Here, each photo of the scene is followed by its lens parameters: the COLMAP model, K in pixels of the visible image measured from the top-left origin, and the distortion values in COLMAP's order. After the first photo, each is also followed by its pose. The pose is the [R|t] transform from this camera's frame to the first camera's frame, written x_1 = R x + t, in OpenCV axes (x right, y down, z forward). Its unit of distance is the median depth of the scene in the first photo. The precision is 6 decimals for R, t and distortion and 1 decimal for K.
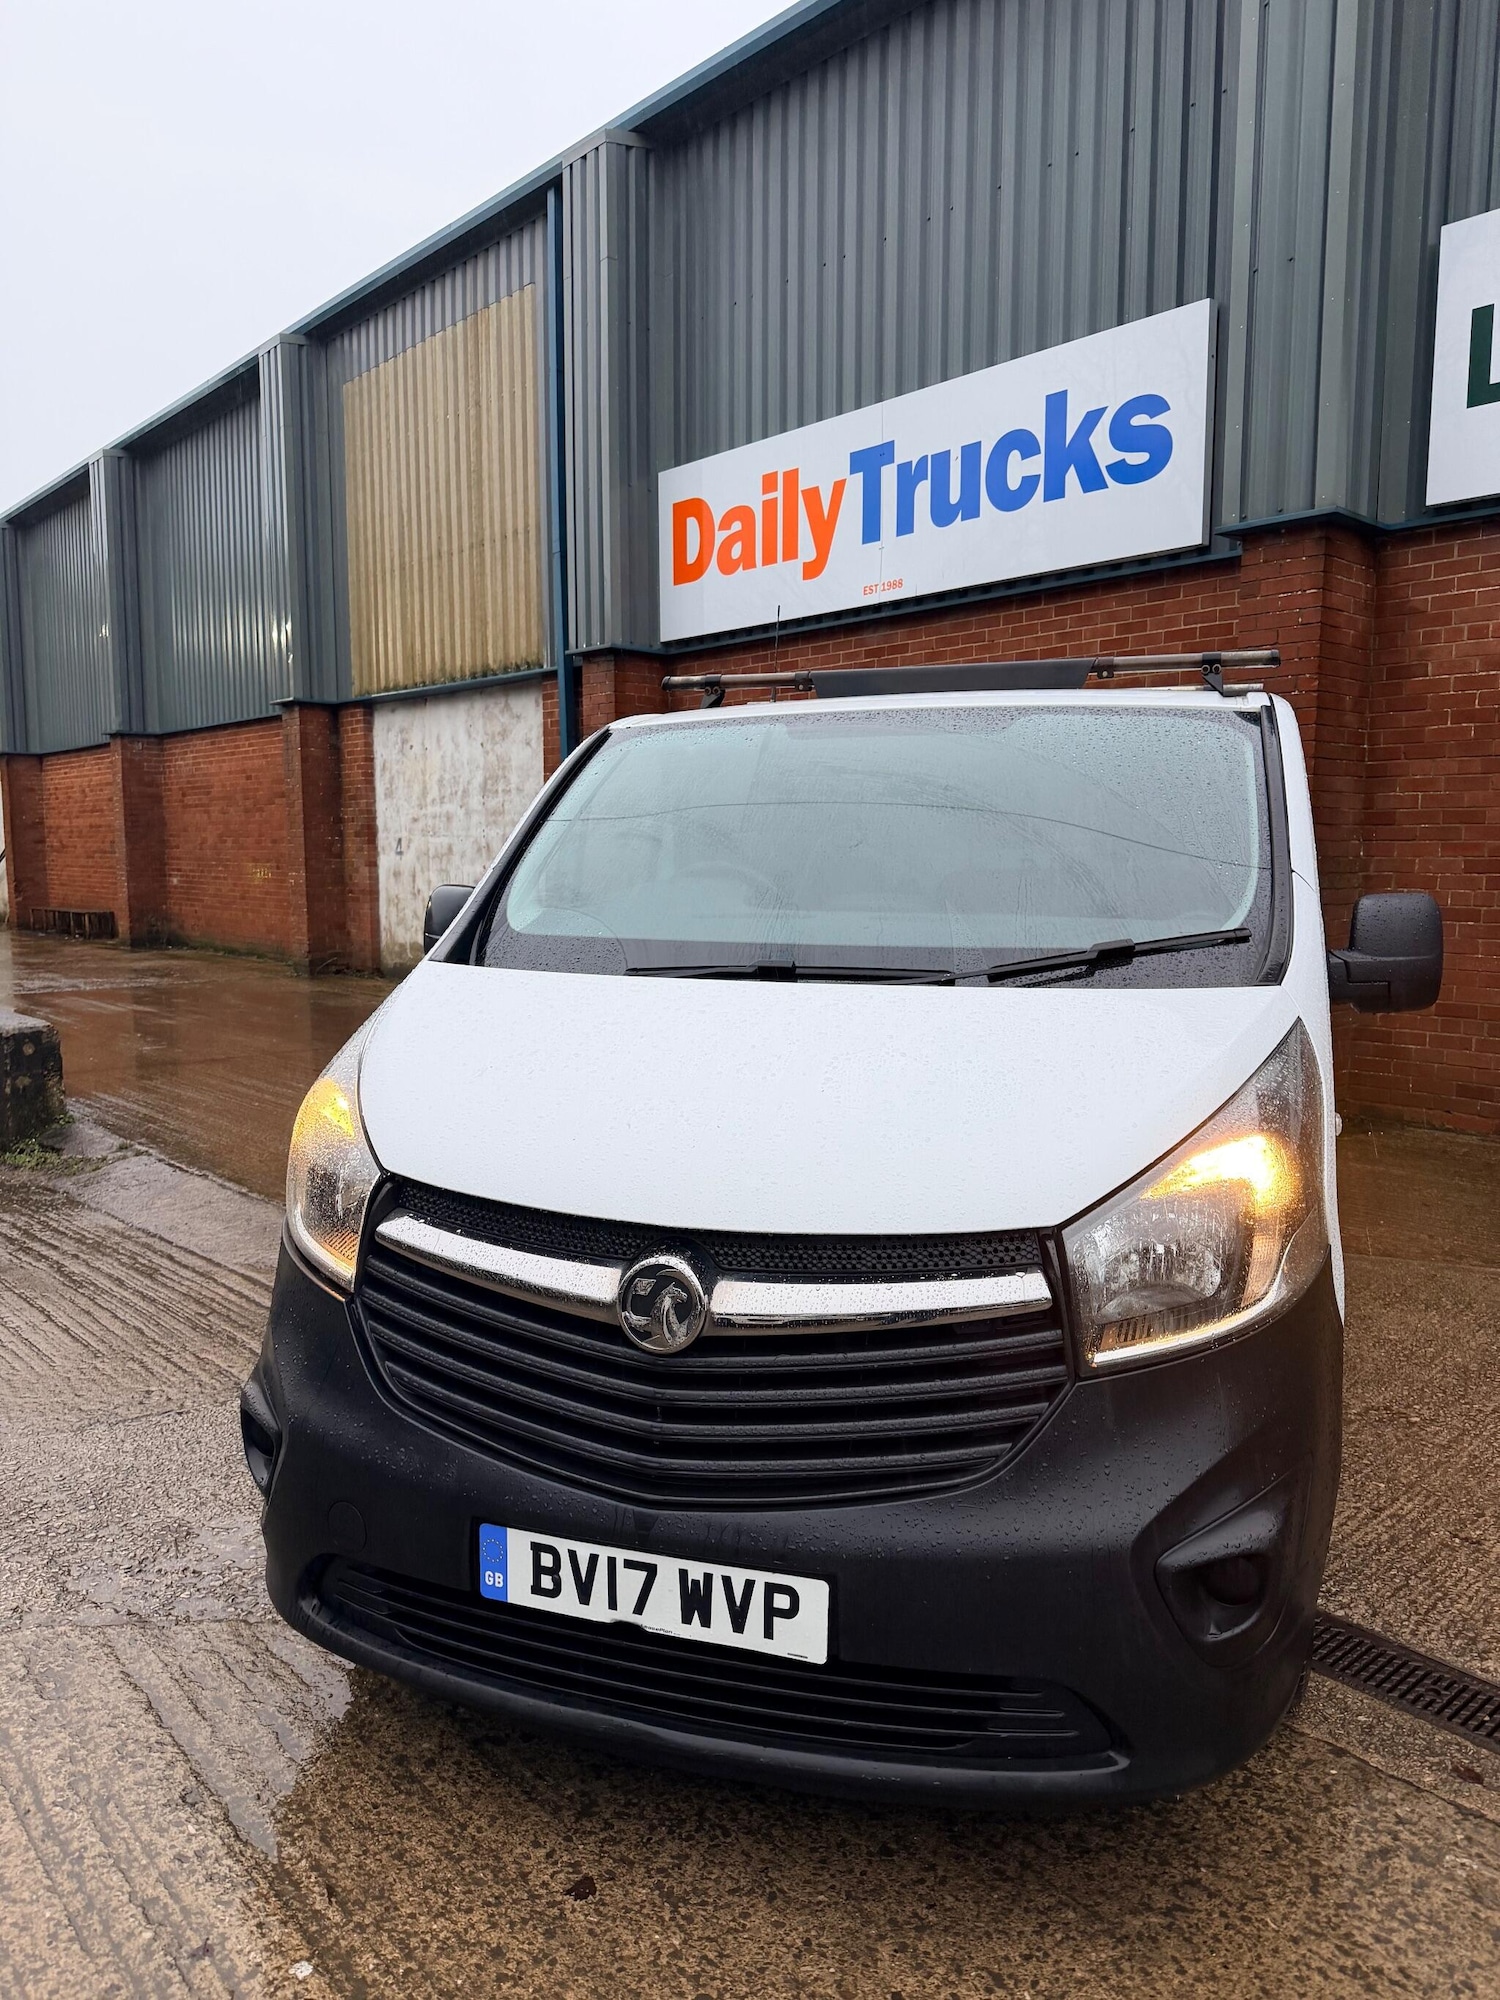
lens RADIAL K [[1412.9, 0, 748.7], [0, 1412.9, 1017.6], [0, 0, 1]] dist [0.025839, -0.034311]
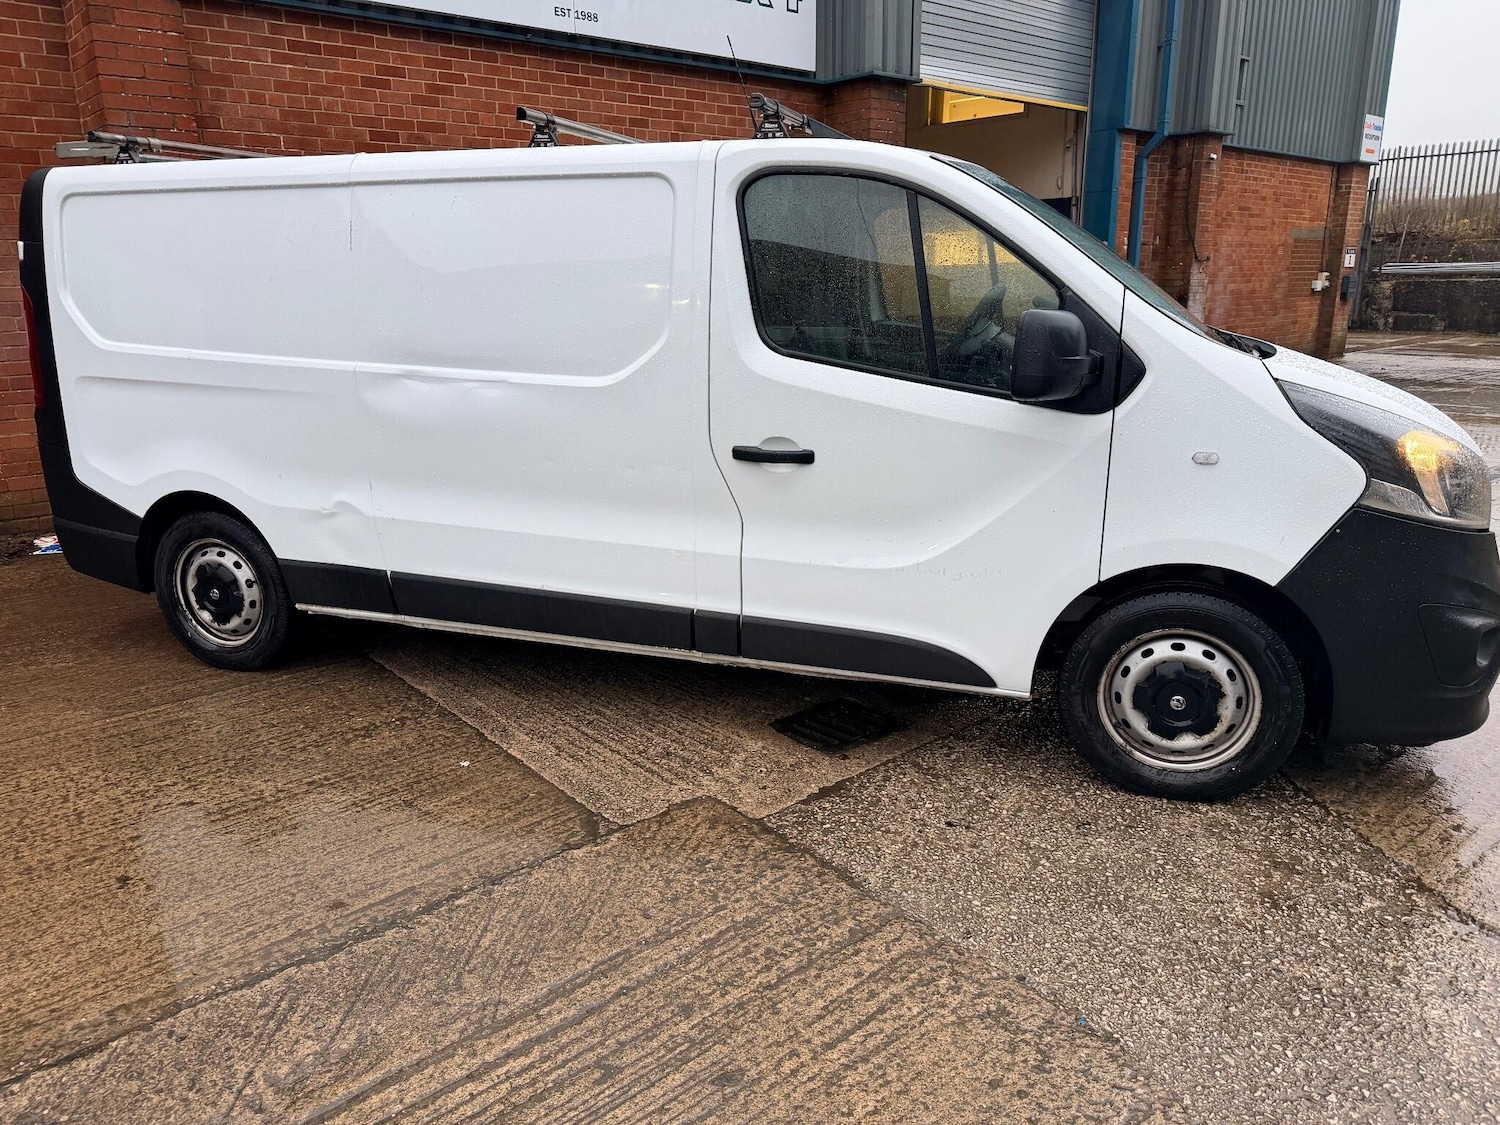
lens RADIAL K [[1059.7, 0, 750.5], [0, 1059.7, 555.1], [0, 0, 1]] dist [0.025839, -0.034311]
pose [[0.015369, -0.259117, 0.965724, -1.533118], [0.124543, 0.958812, 0.255281, -0.221906], [-0.992095, 0.116350, 0.047007, 1.786489]]
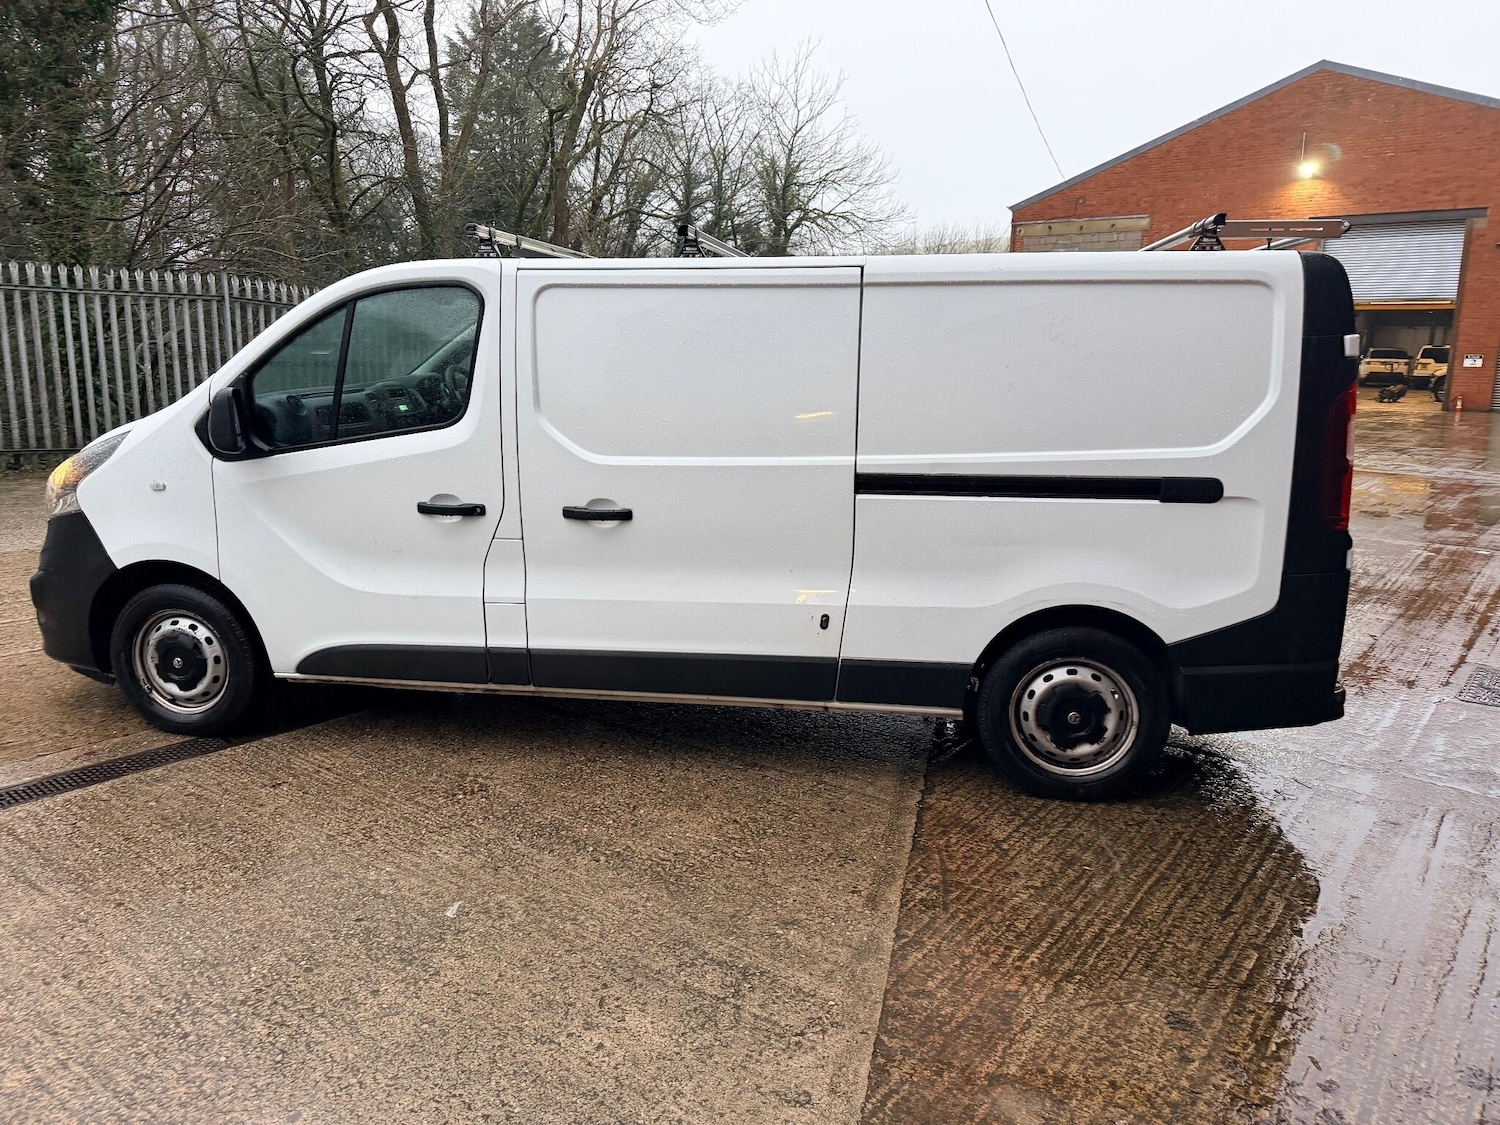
lens RADIAL K [[1059.7, 0, 751.7], [0, 1059.7, 555.2], [0, 0, 1]] dist [0.025839, -0.034311]
pose [[0.152321, 0.193337, -0.969236, 2.343653], [-0.126085, 0.976468, 0.174965, -0.247517], [0.980256, 0.095555, 0.173113, 1.741814]]
